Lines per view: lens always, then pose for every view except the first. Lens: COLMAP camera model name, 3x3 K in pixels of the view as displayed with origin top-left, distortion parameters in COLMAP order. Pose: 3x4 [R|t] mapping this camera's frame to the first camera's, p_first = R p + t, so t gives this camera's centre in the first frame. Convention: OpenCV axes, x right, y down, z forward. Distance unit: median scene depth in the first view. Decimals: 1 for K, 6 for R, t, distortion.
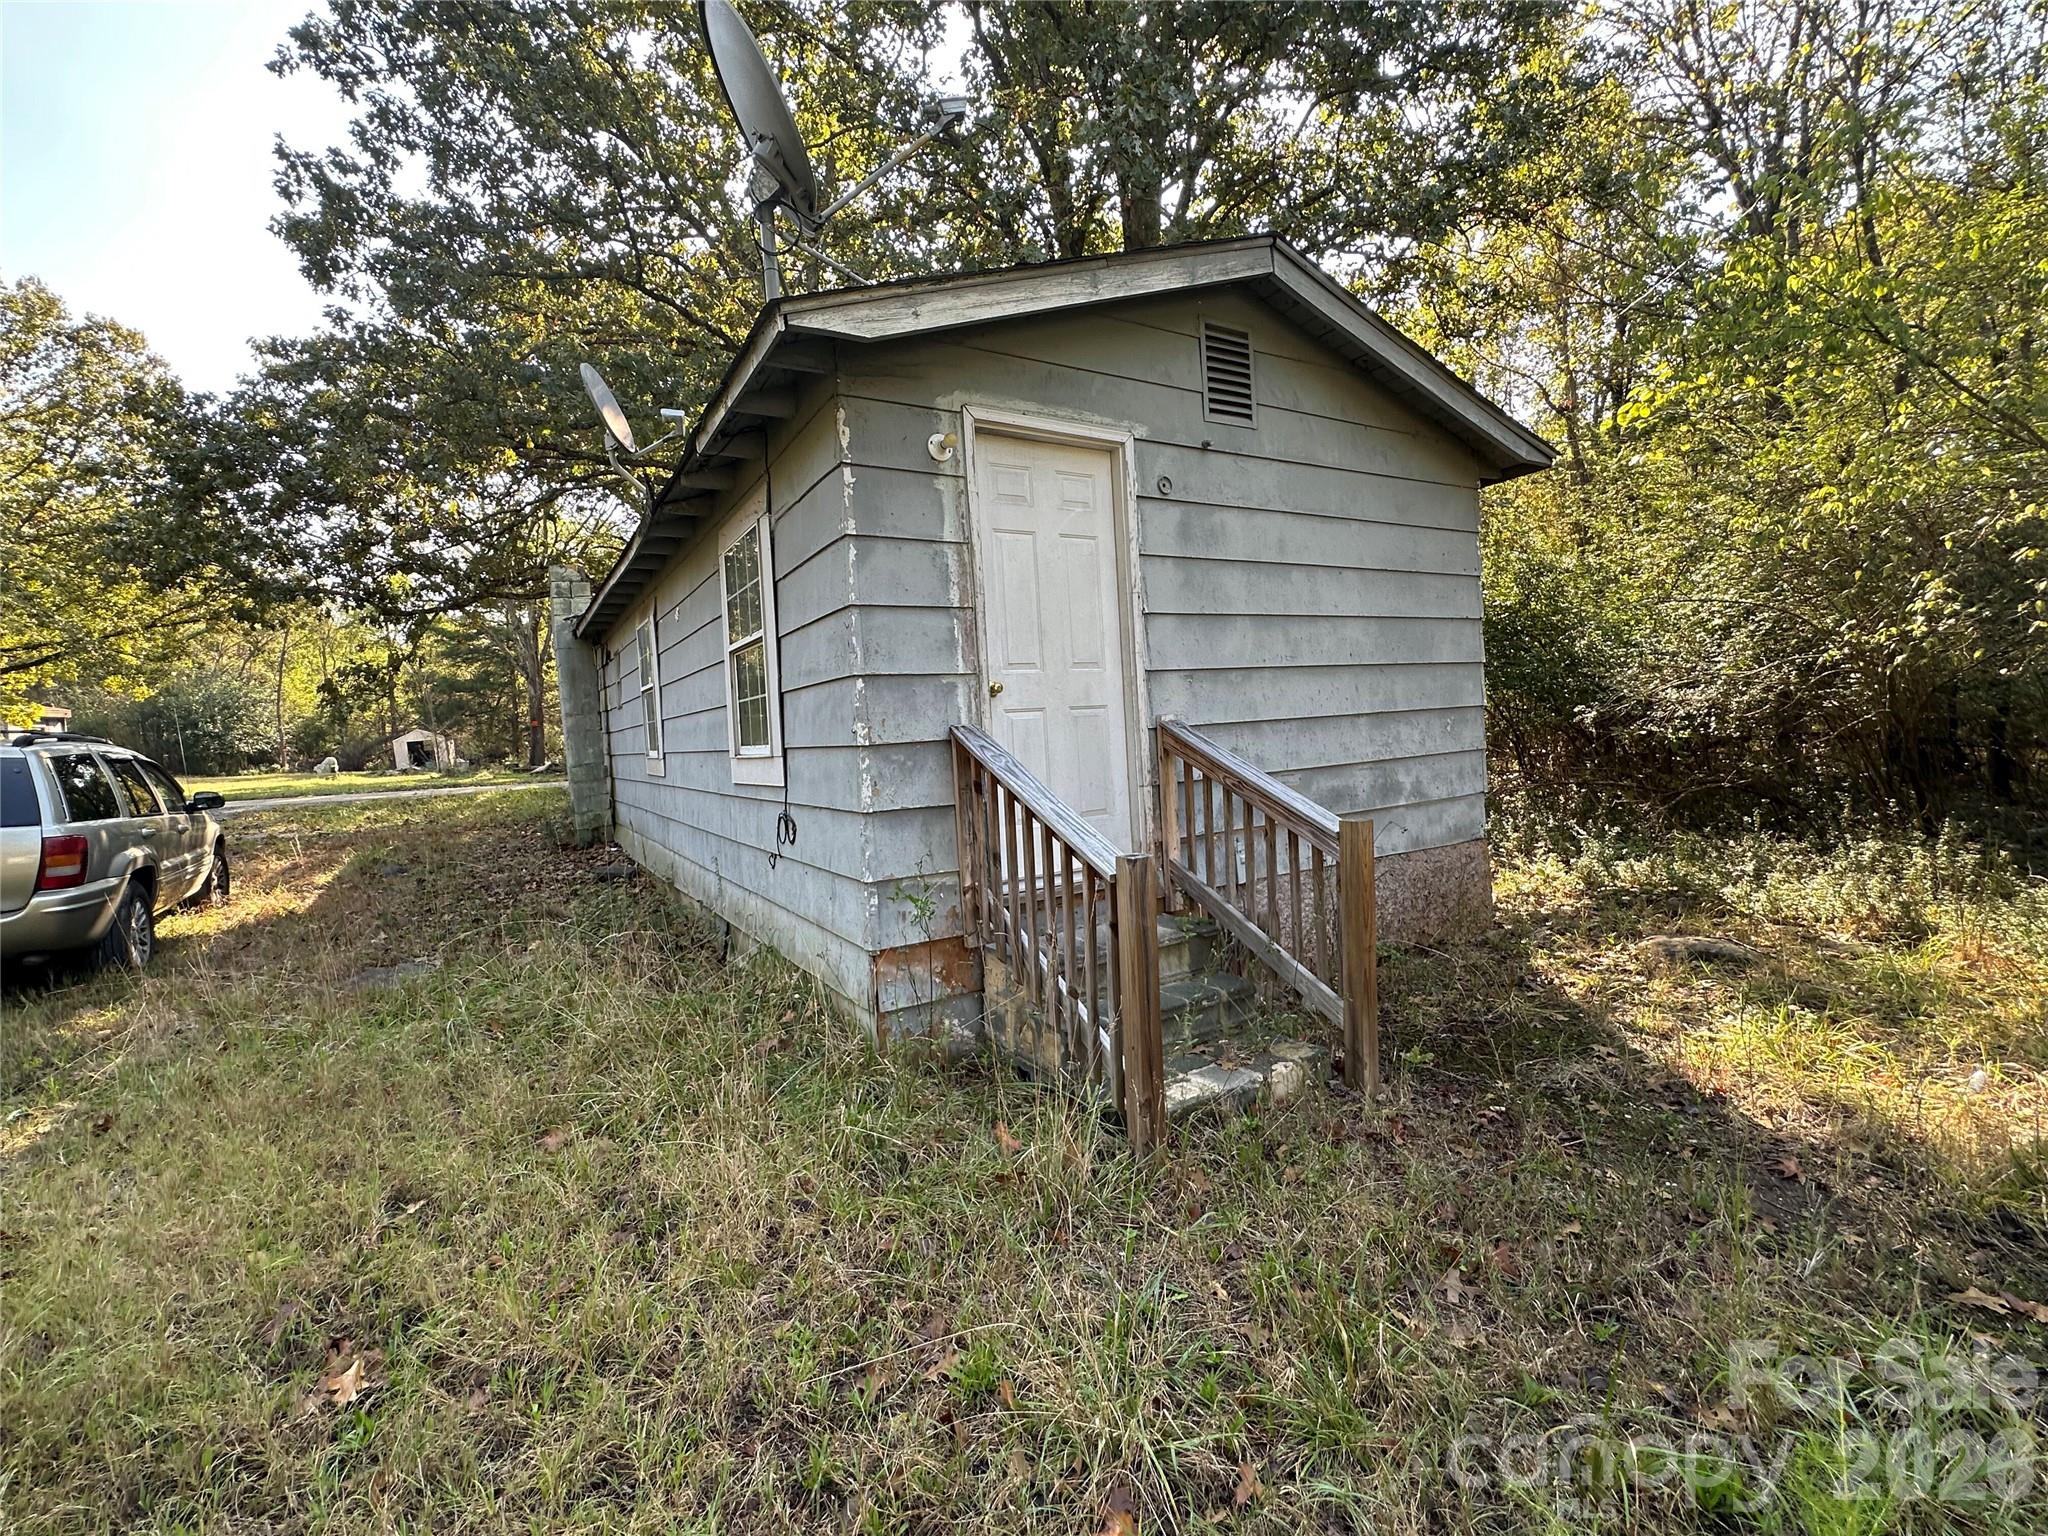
lens RADIAL K [[888.8, 0, 1027.3], [0, 888.8, 767.3], [0, 0, 1]] dist [-0.000708, -0.000426]
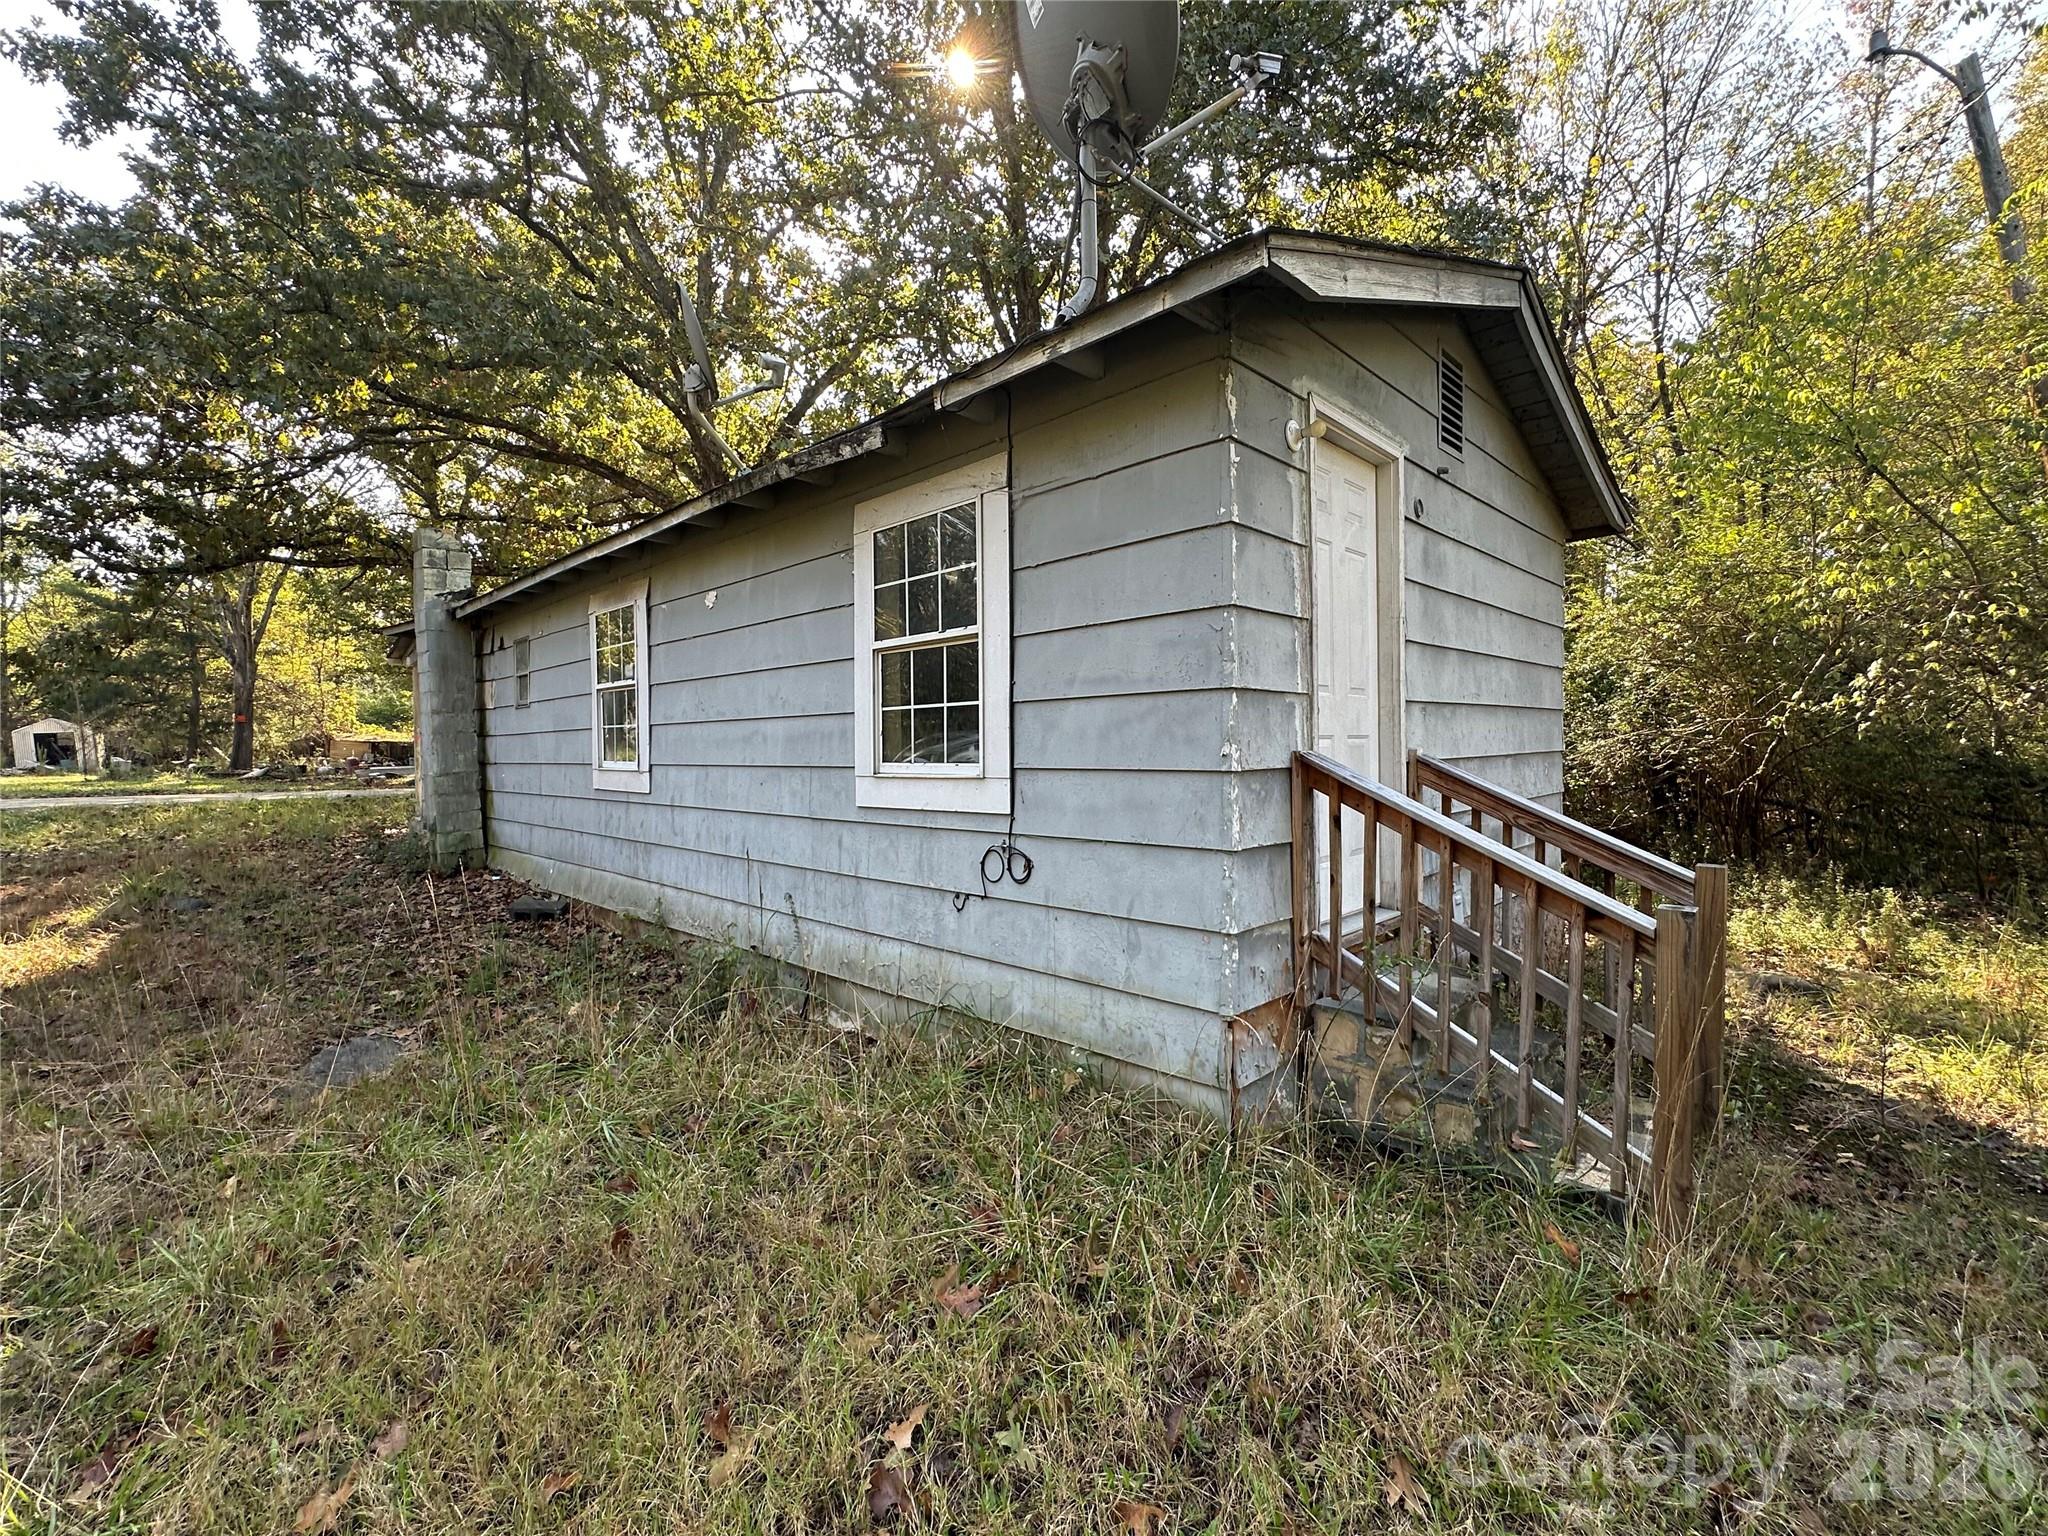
lens RADIAL K [[888.8, 0, 1027.3], [0, 888.8, 767.3], [0, 0, 1]] dist [-0.000708, -0.000426]
pose [[0.967471, 0.036664, 0.250313, -0.471678], [-0.029655, 0.999057, -0.031714, 0.003413], [-0.251240, 0.023259, 0.967645, 0.186552]]
